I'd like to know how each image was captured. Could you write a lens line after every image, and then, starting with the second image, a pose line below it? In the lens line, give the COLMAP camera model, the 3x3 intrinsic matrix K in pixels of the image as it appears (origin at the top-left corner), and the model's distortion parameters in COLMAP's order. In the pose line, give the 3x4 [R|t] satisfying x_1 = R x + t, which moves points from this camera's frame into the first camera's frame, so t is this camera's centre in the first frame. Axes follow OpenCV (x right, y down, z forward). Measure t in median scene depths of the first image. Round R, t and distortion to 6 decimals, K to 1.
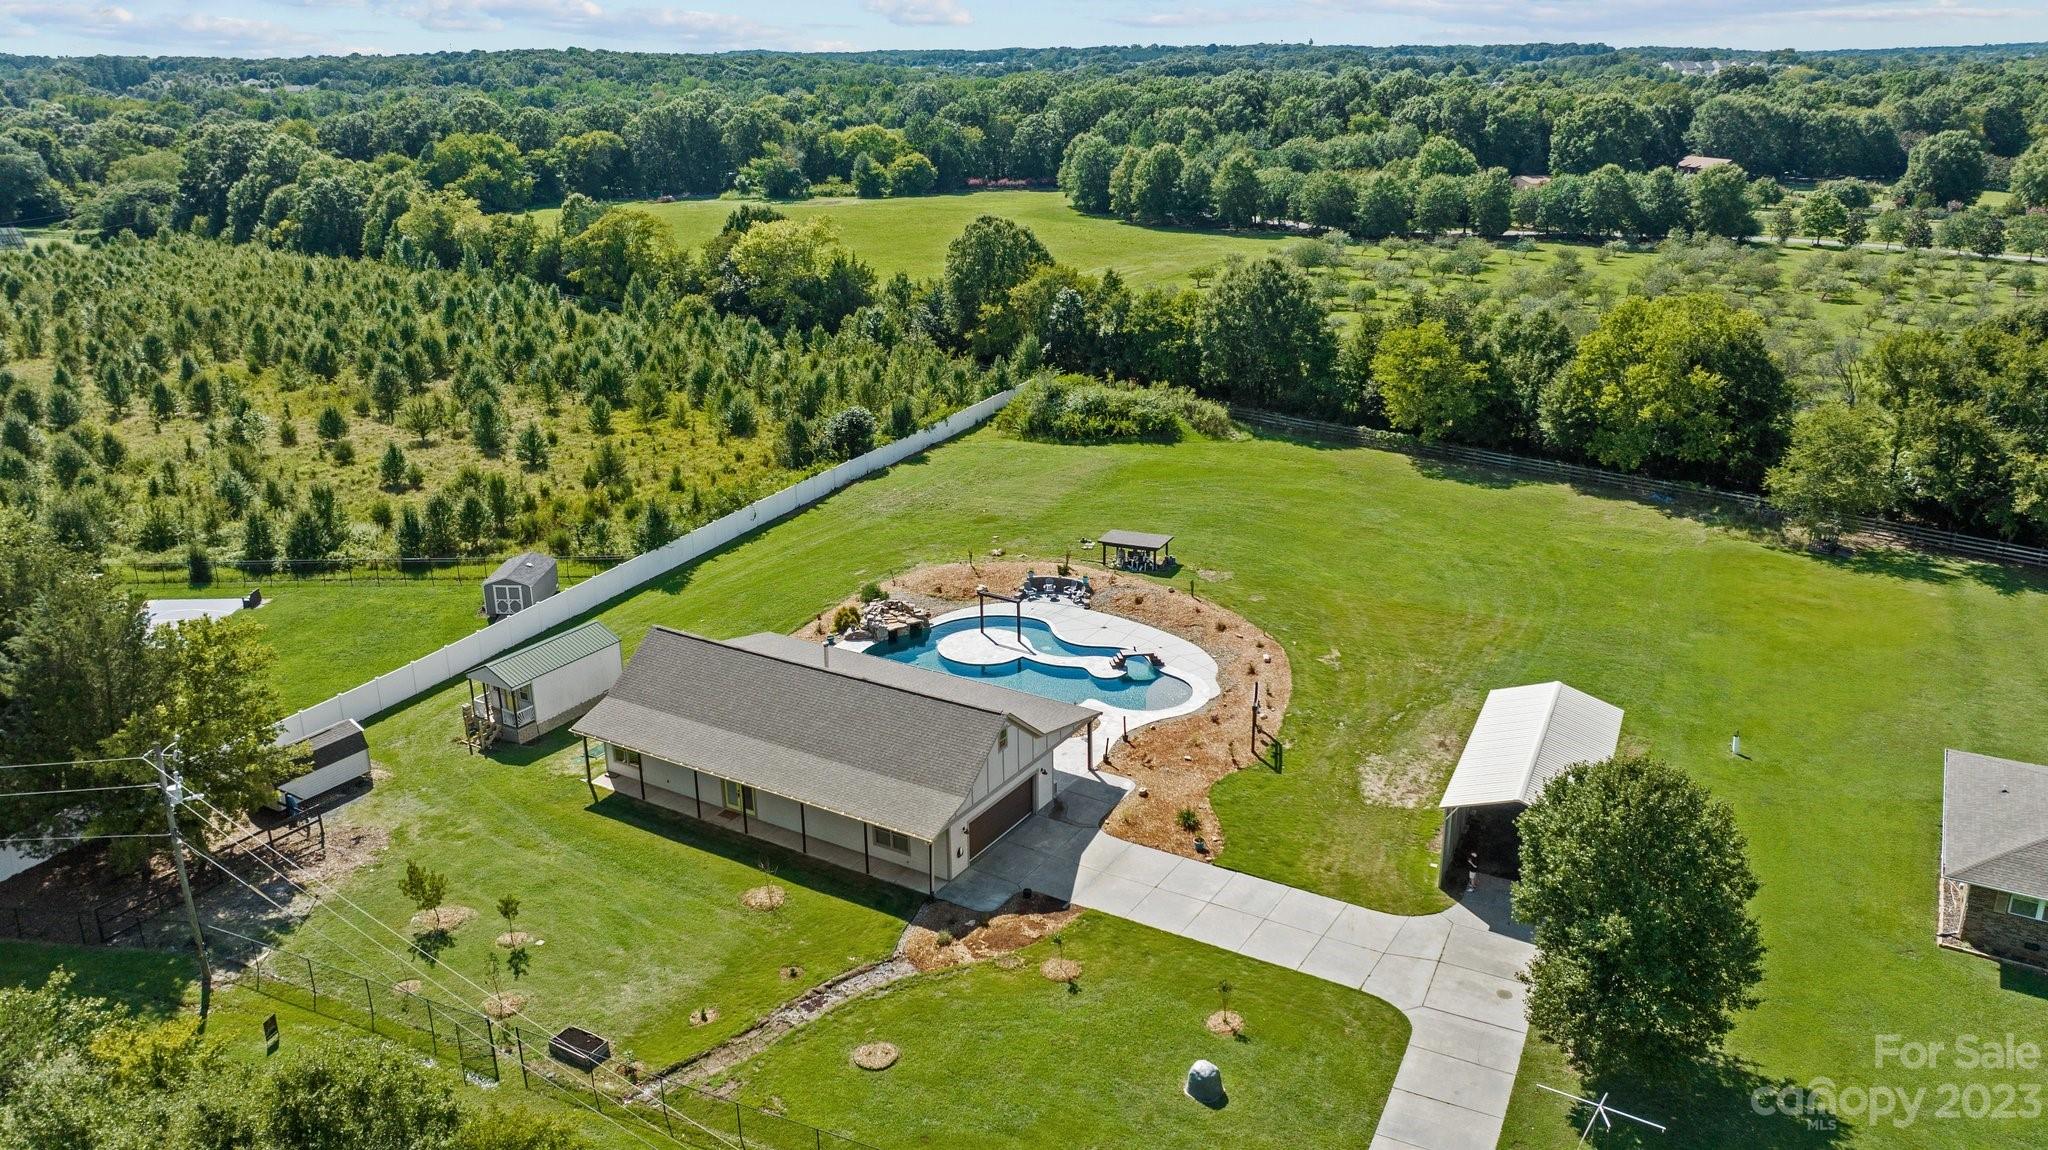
lens RADIAL K [[1485.5, 0, 1024.0], [0, 1485.5, 575.0], [0, 0, 1]] dist [-0.021386, 0.003766]
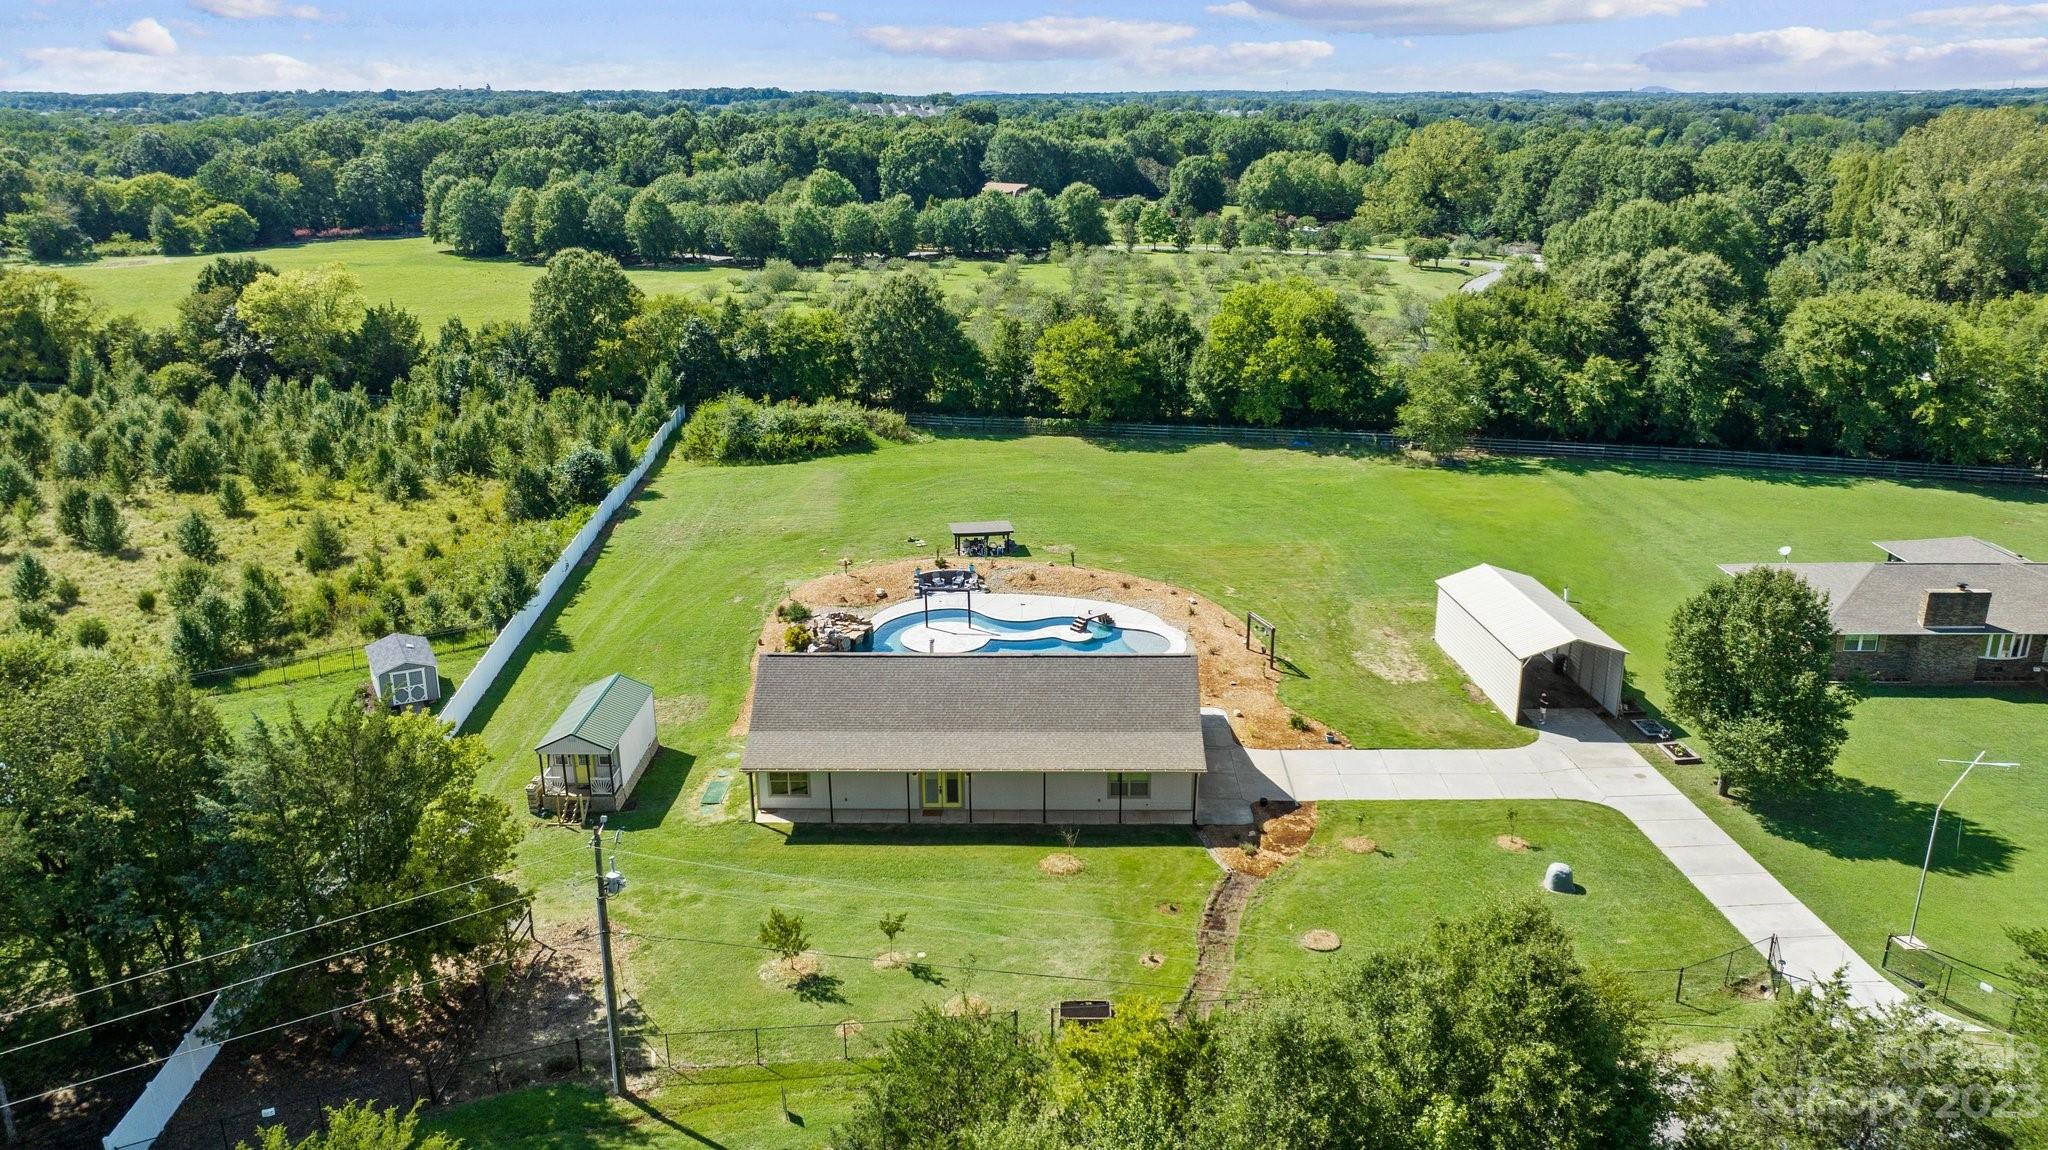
lens RADIAL K [[1465.8, 0, 1024.0], [0, 1465.8, 575.0], [0, 0, 1]] dist [-0.021698, 0.003115]
pose [[0.863378, -0.151429, 0.481297, -0.332842], [0.162845, 0.986483, 0.018252, -0.003691], [-0.477555, 0.062618, 0.876367, 0.046486]]
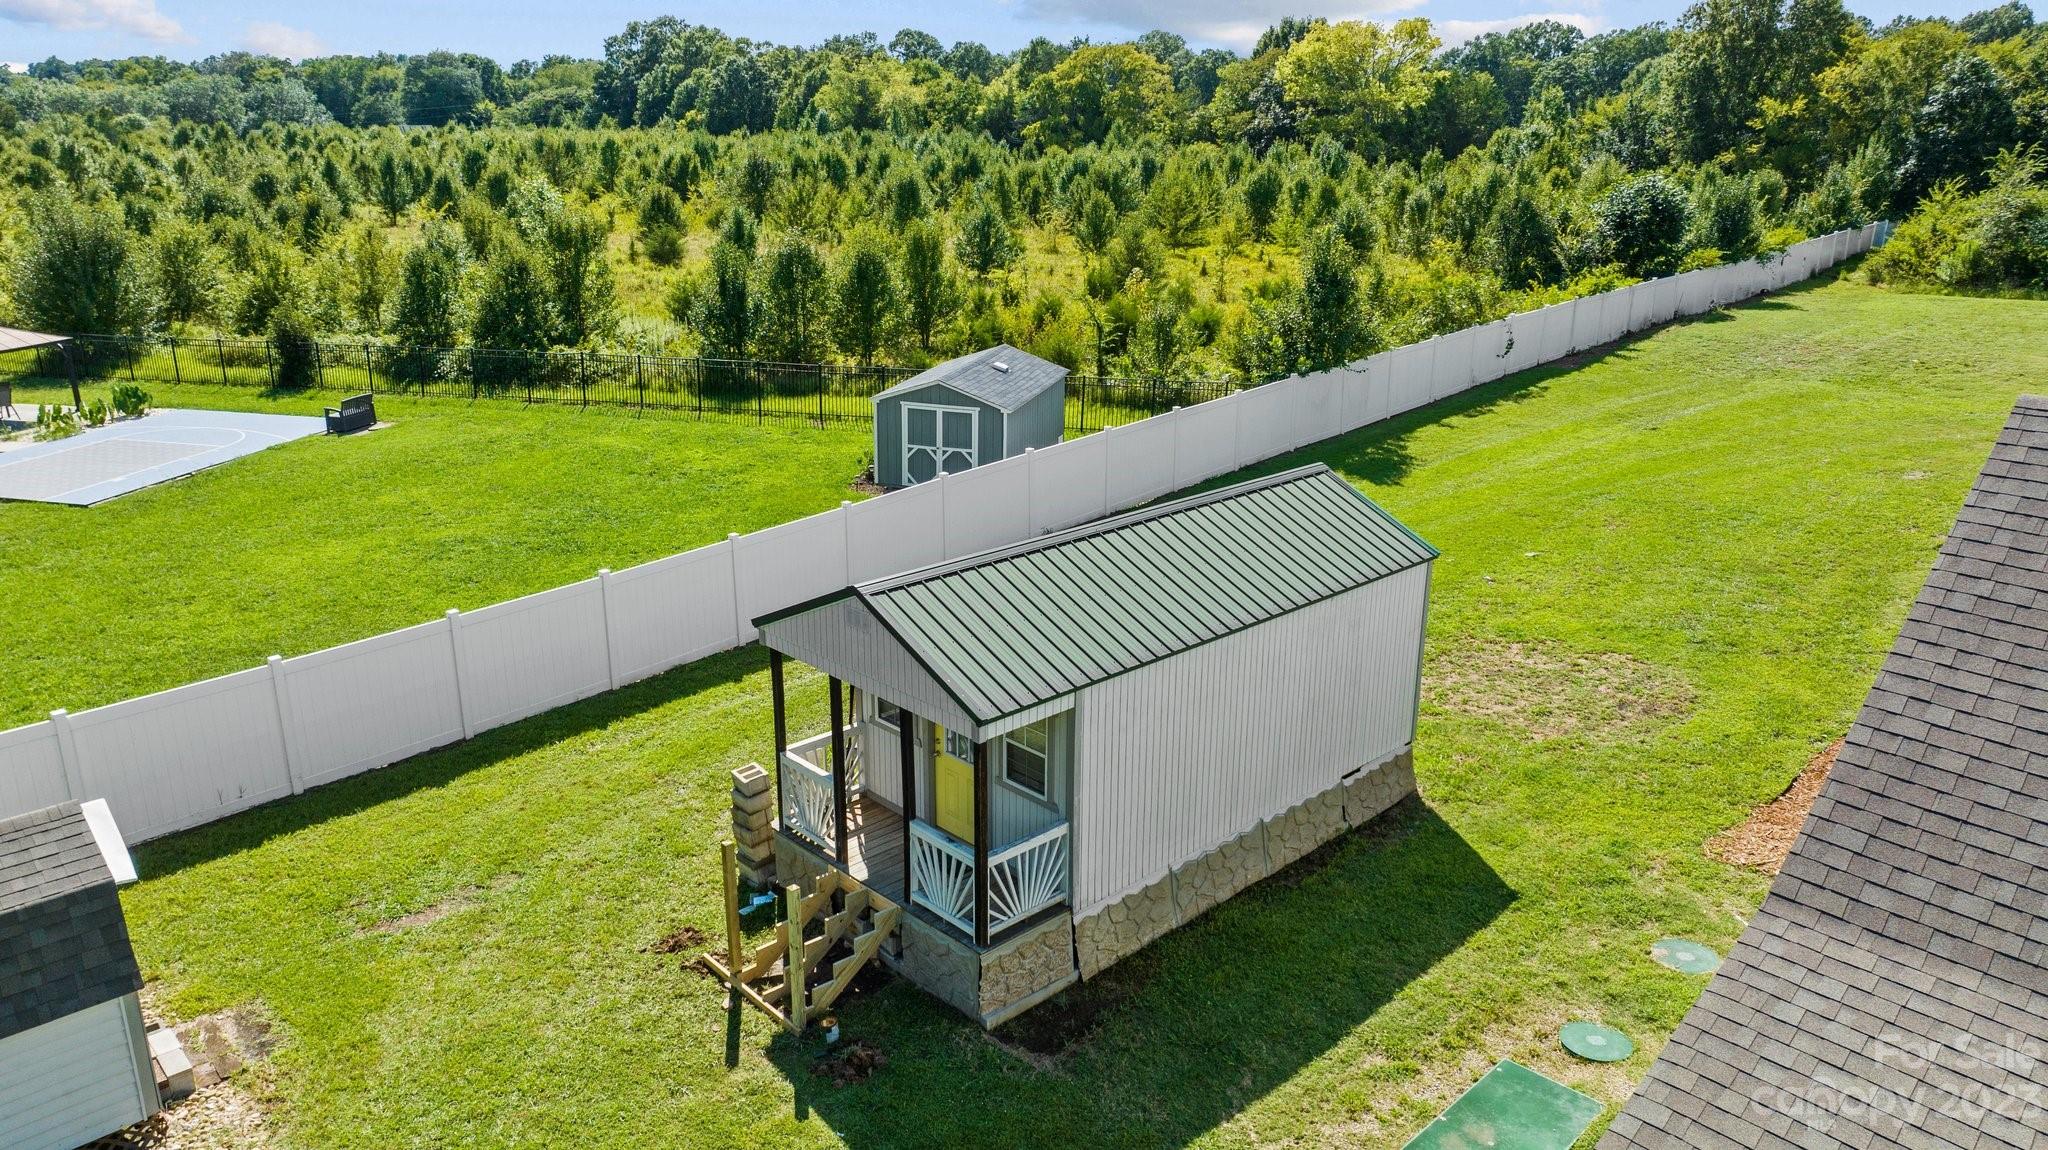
lens RADIAL K [[1446.5, 0, 1024.0], [0, 1446.5, 575.0], [0, 0, 1]] dist [-0.021691, 0.001028]
pose [[0.965883, 0.093622, -0.241466, -0.183941], [-0.099346, 0.994985, -0.011612, 0.036846], [0.239168, 0.035204, 0.970340, 0.509588]]
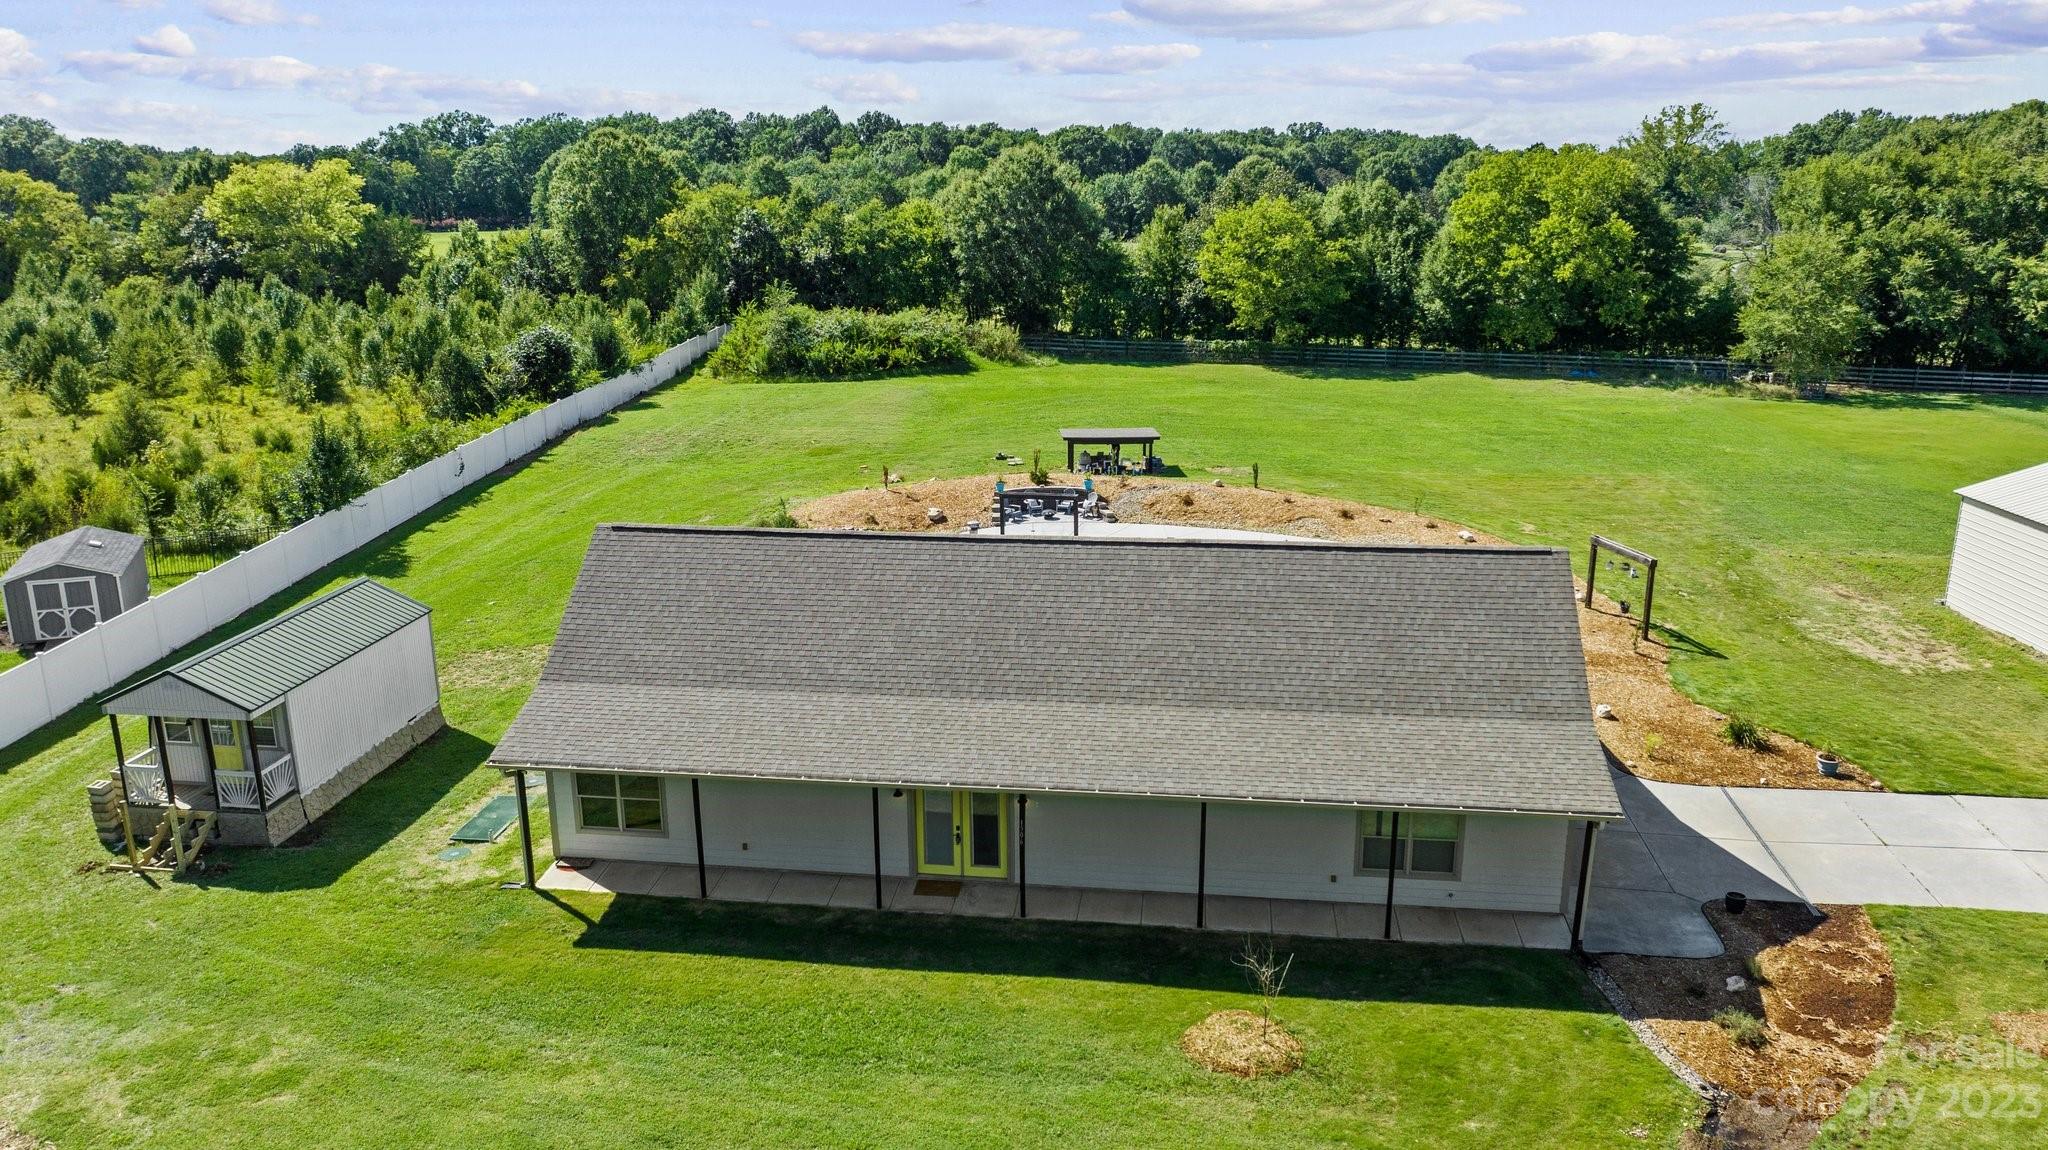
lens RADIAL K [[1465.8, 0, 1024.0], [0, 1465.8, 575.0], [0, 0, 1]] dist [-0.021698, 0.003115]
pose [[0.913976, -0.102281, 0.392666, -0.185245], [0.128965, 0.990755, -0.042112, 0.050964], [-0.384728, 0.089129, 0.918717, 0.325488]]
